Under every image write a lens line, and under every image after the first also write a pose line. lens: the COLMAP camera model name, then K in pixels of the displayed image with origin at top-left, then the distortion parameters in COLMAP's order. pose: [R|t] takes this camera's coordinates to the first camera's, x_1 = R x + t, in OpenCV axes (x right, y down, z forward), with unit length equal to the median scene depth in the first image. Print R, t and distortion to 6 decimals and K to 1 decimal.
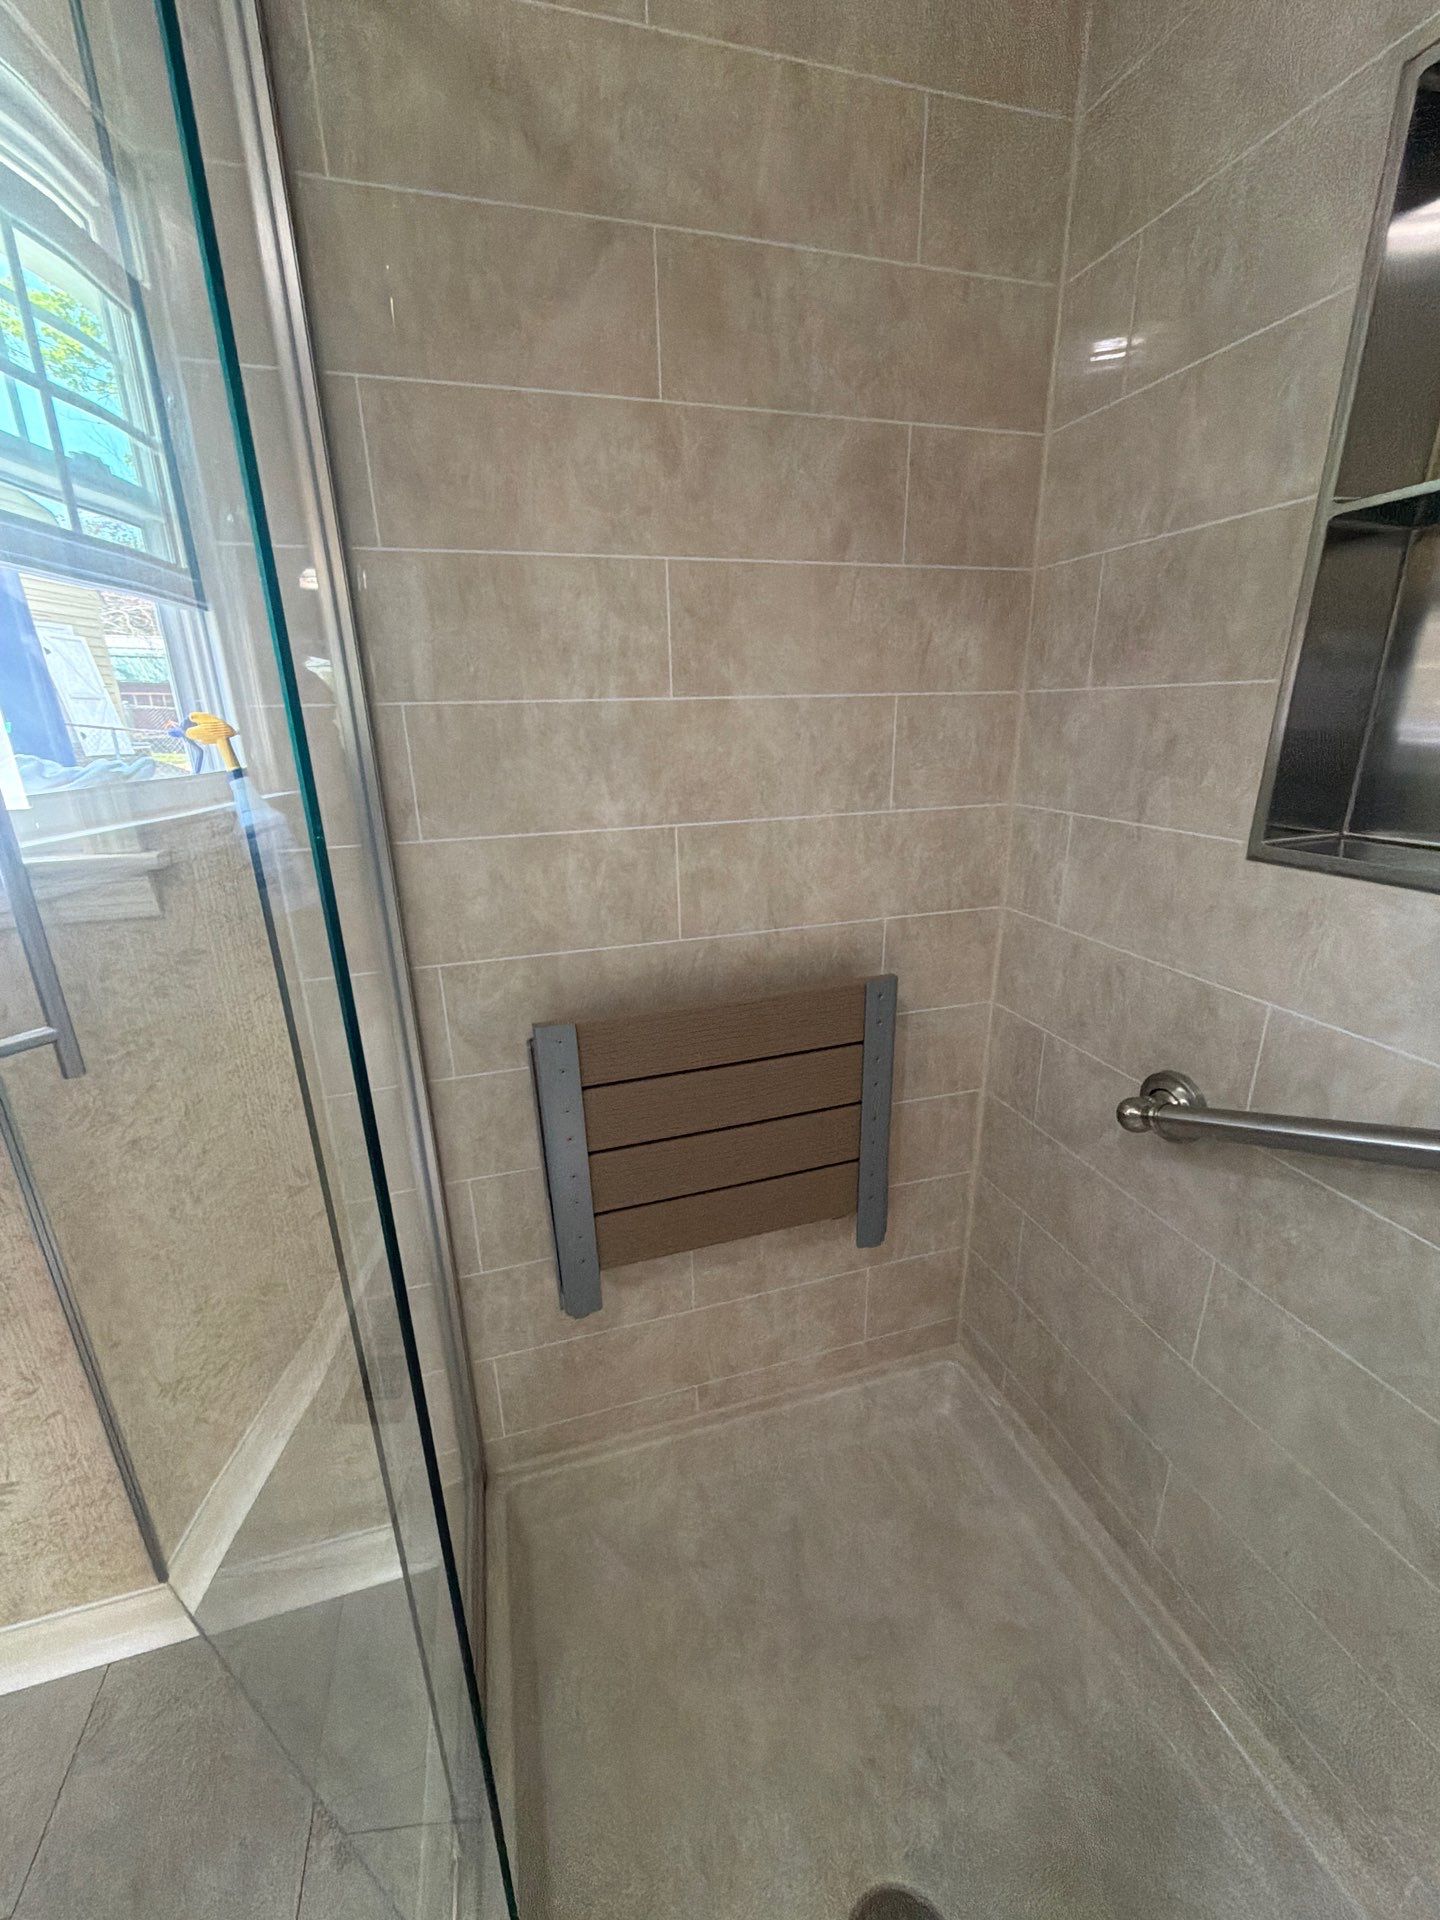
lens RADIAL K [[768.7, 0, 720.0], [0, 768.7, 960.0], [0, 0, 1]] dist [0.006931, -0.000389]
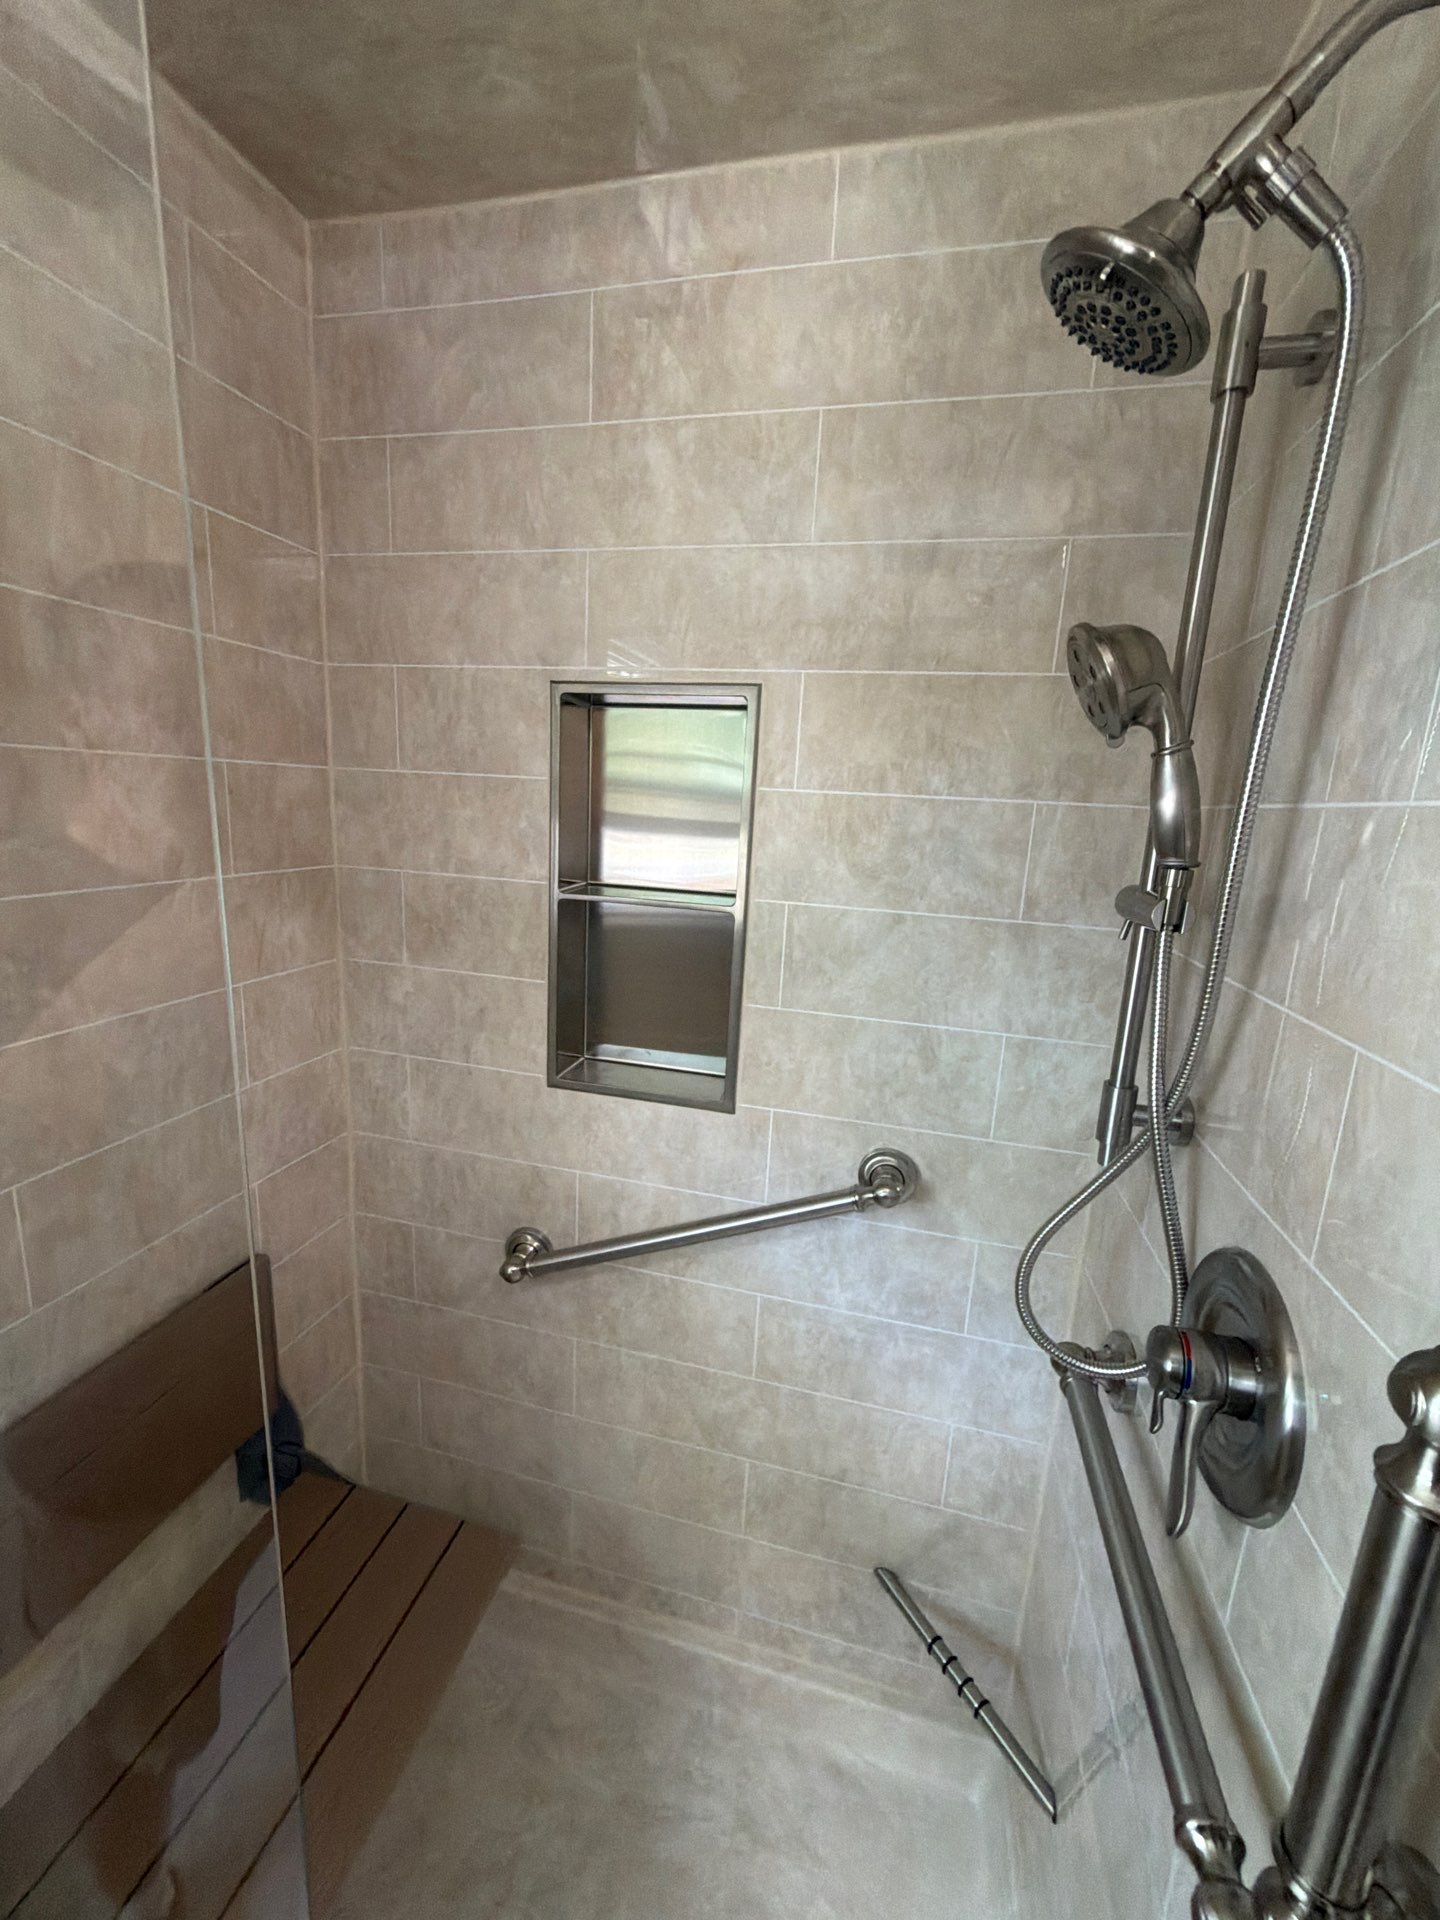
lens RADIAL K [[768.7, 0, 720.0], [0, 768.7, 960.0], [0, 0, 1]] dist [0.006931, -0.000389]
pose [[0.504319, -0.131280, 0.853480, -0.373932], [0.200523, 0.979162, 0.032124, -0.304818], [-0.839912, 0.154942, 0.520135, -0.129098]]
